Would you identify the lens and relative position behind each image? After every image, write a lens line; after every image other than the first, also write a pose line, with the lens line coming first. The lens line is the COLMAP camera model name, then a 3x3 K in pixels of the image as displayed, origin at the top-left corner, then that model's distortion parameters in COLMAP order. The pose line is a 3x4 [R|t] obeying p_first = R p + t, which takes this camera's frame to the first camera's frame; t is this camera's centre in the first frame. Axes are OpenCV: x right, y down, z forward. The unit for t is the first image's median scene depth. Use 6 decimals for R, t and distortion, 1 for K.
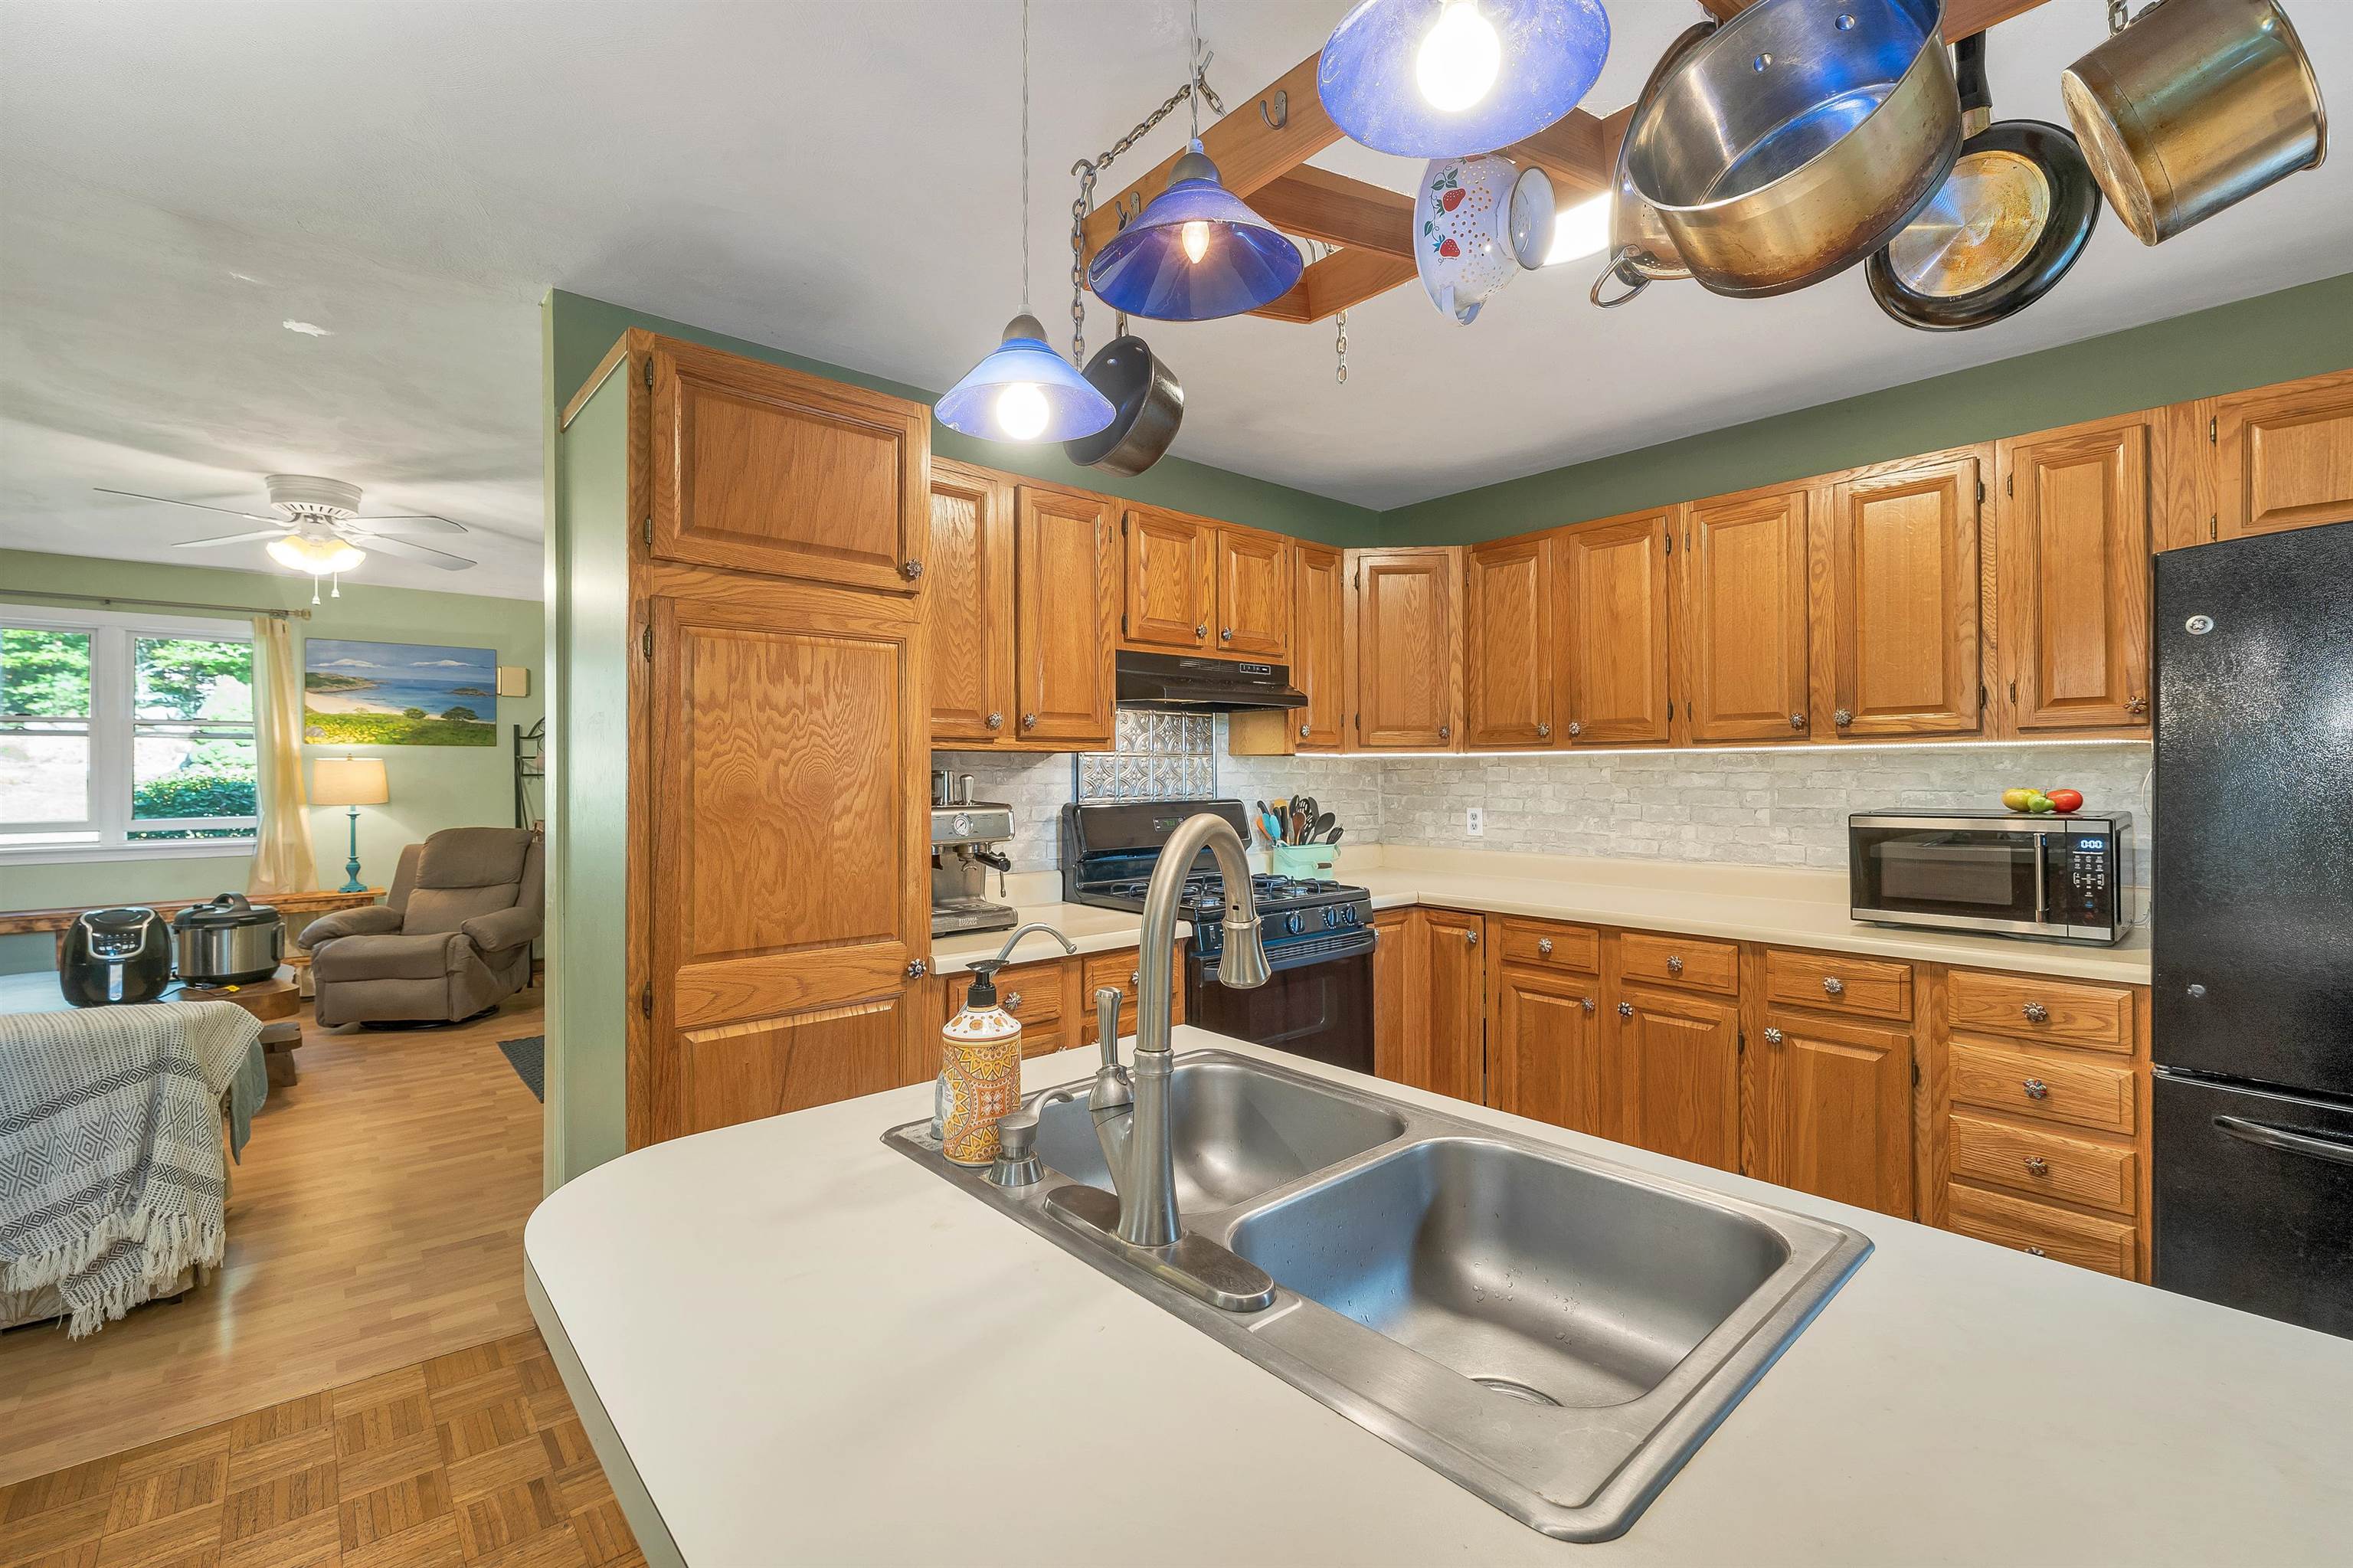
lens RADIAL K [[999.1, 0, 1172.9], [0, 999.1, 764.6], [0, 0, 1]] dist [0.000172, 0.000030]
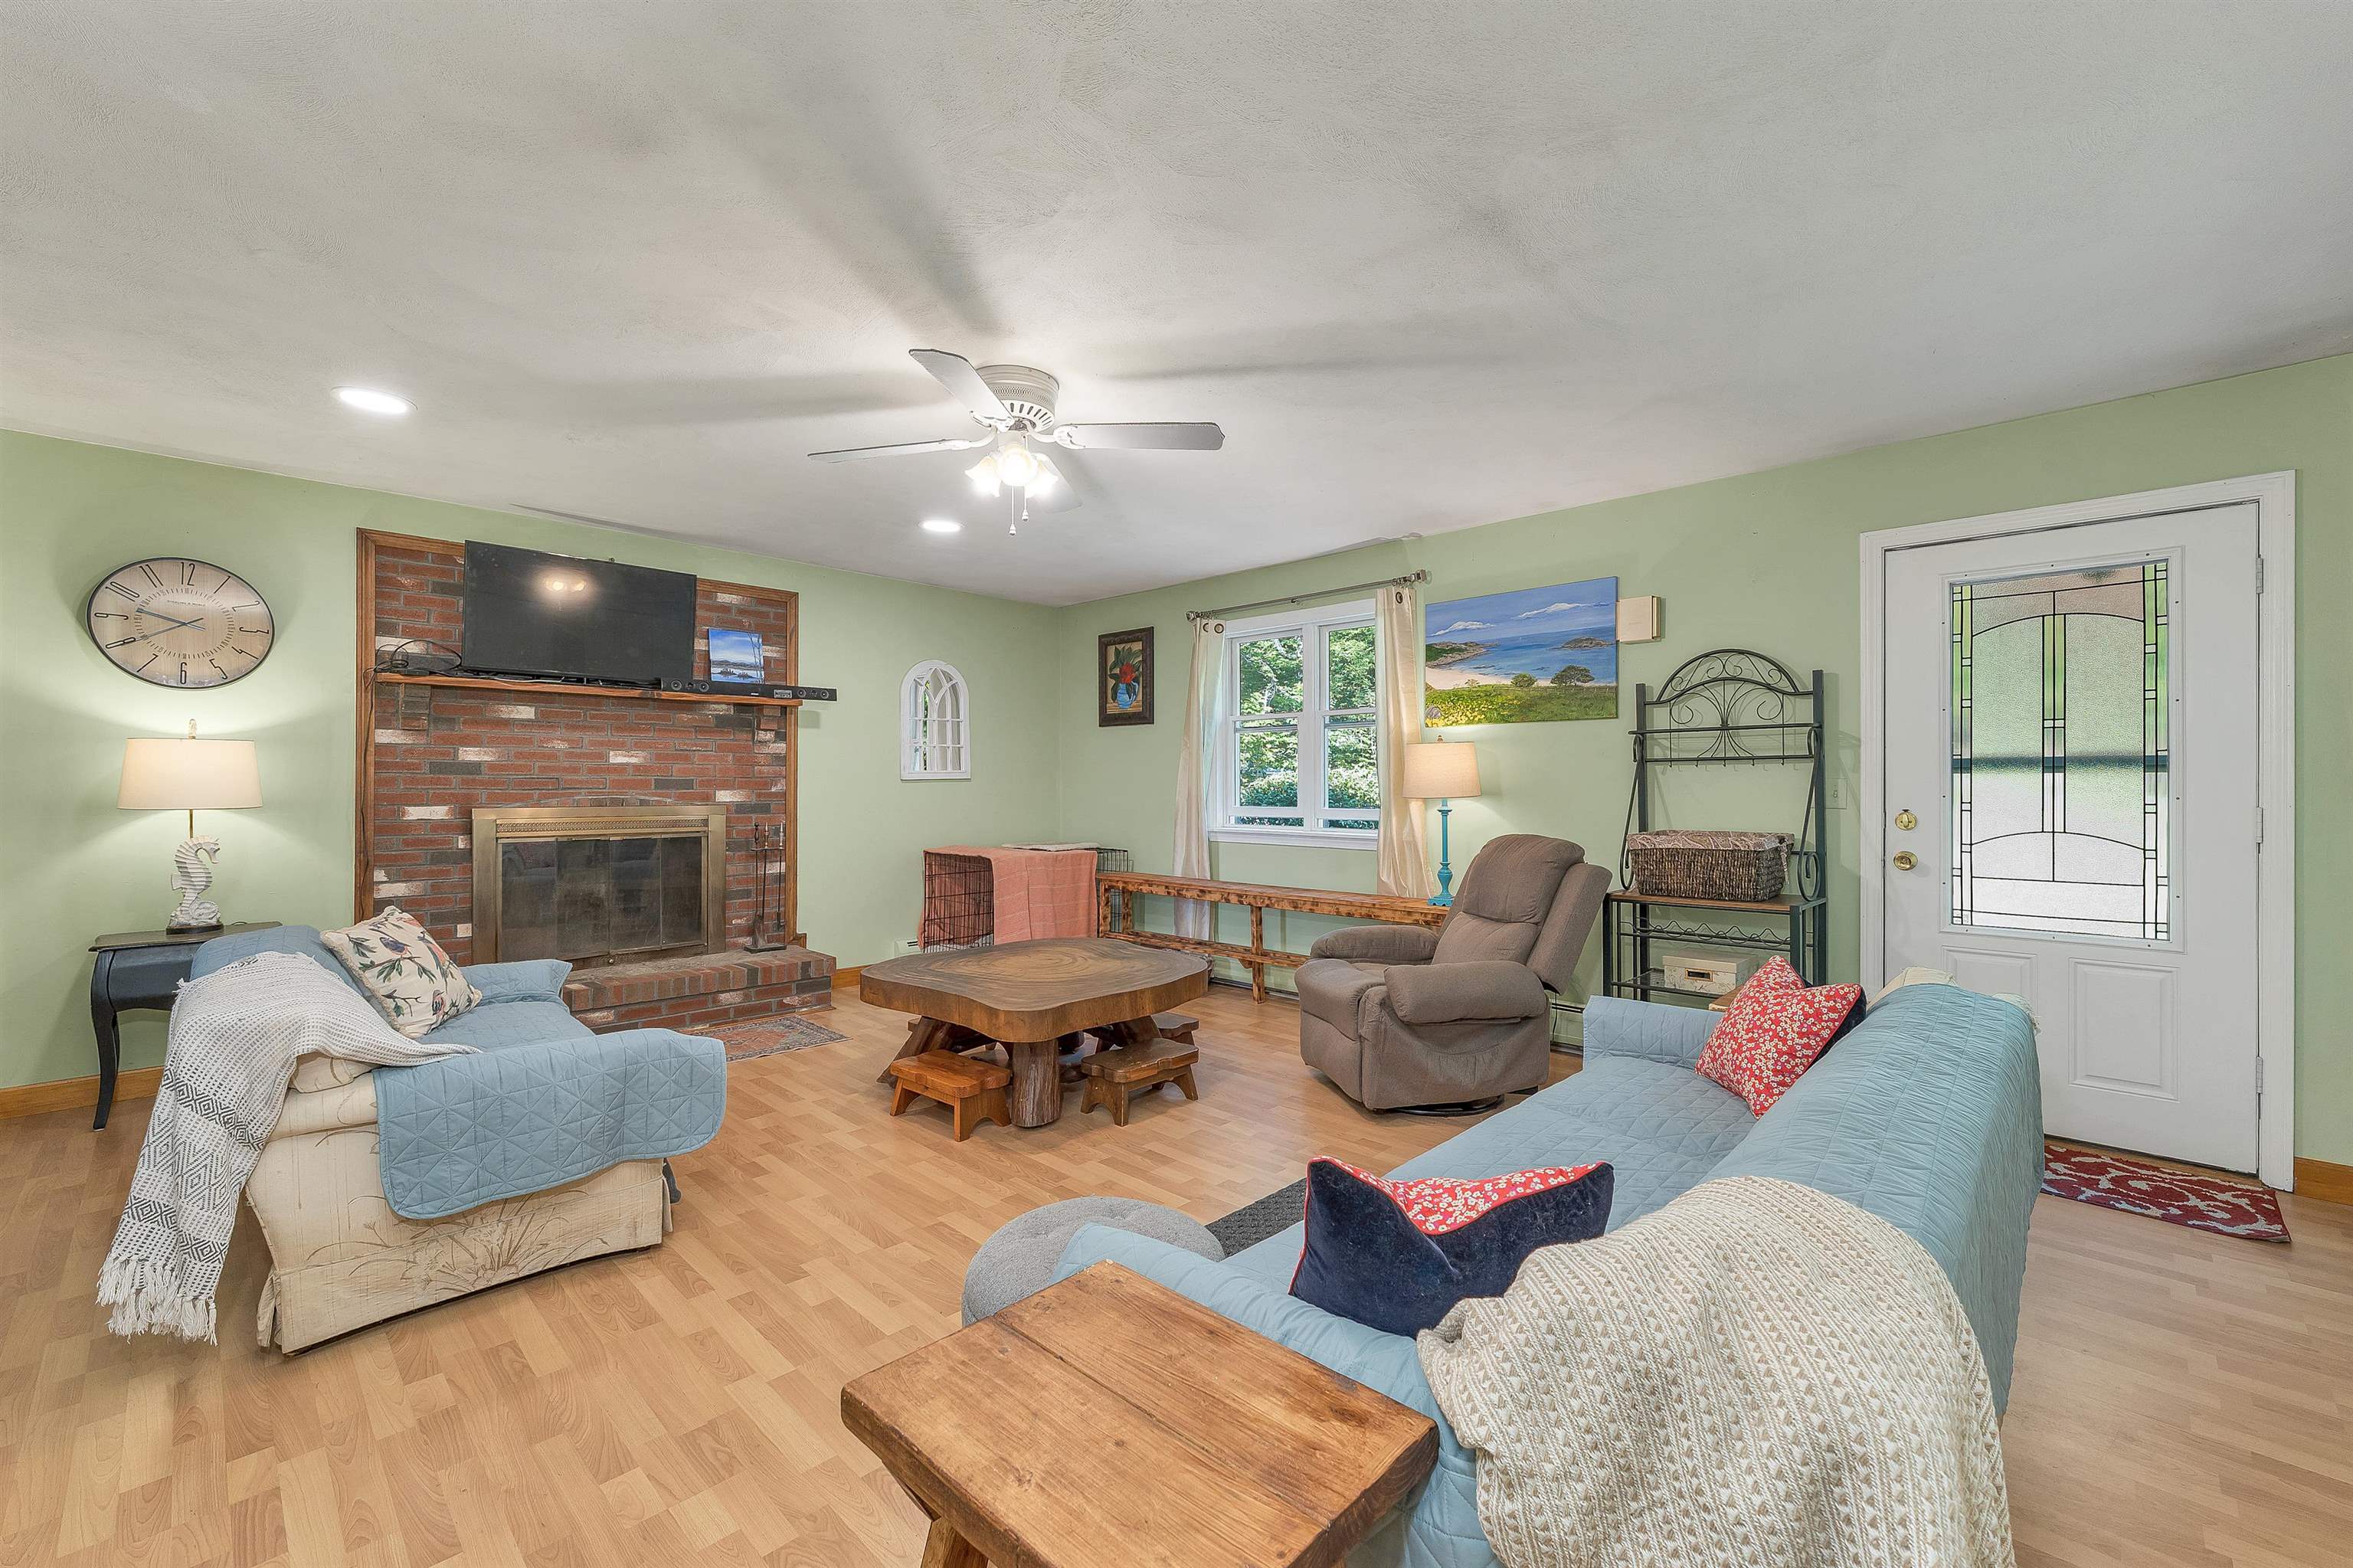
lens RADIAL K [[963.6, 0, 1176.3], [0, 963.6, 778.2], [0, 0, 1]] dist [-0.002502, 0.000337]
pose [[0.078351, -0.004075, -0.996918, -0.098989], [0.006053, 0.999975, -0.003612, 0.046107], [0.996907, -0.005751, 0.078374, 1.309833]]
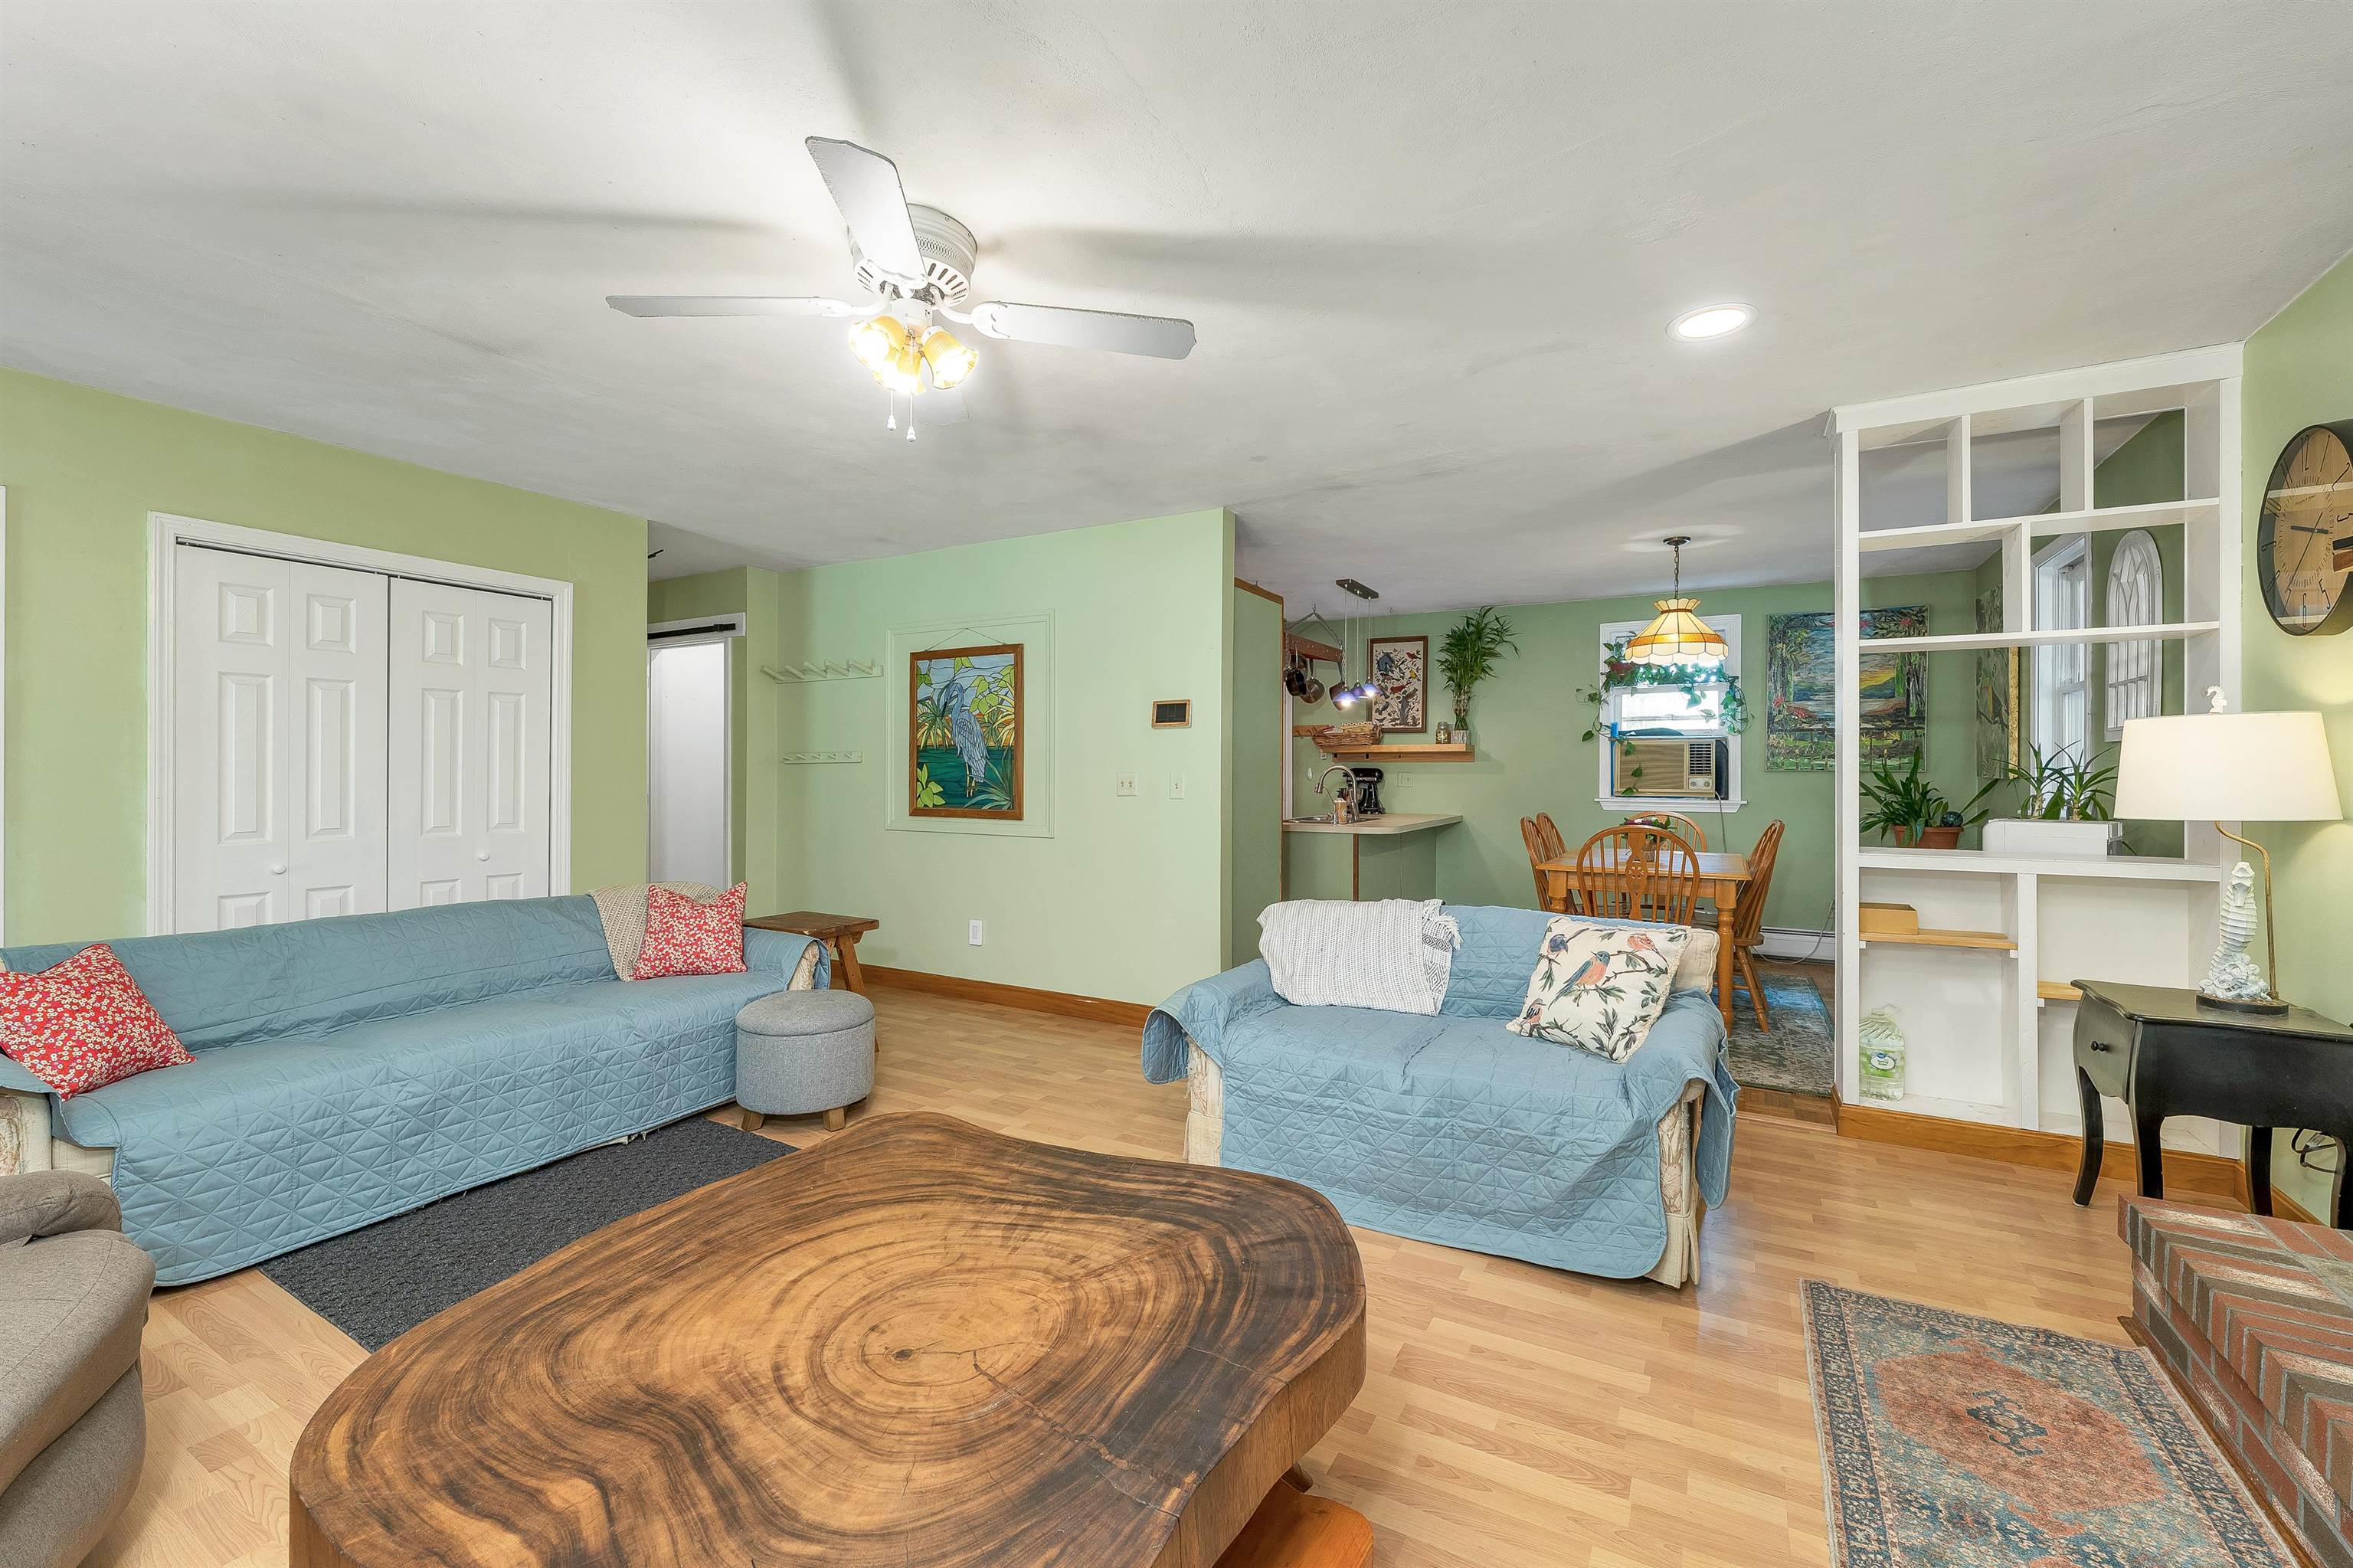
lens RADIAL K [[963.6, 0, 1176.3], [0, 963.6, 778.2], [0, 0, 1]] dist [-0.002502, 0.000337]
pose [[-0.322063, -0.003165, 0.946713, -1.773594], [-0.011631, 0.999932, -0.000614, 0.047765], [-0.946647, -0.011209, -0.322078, 1.264516]]
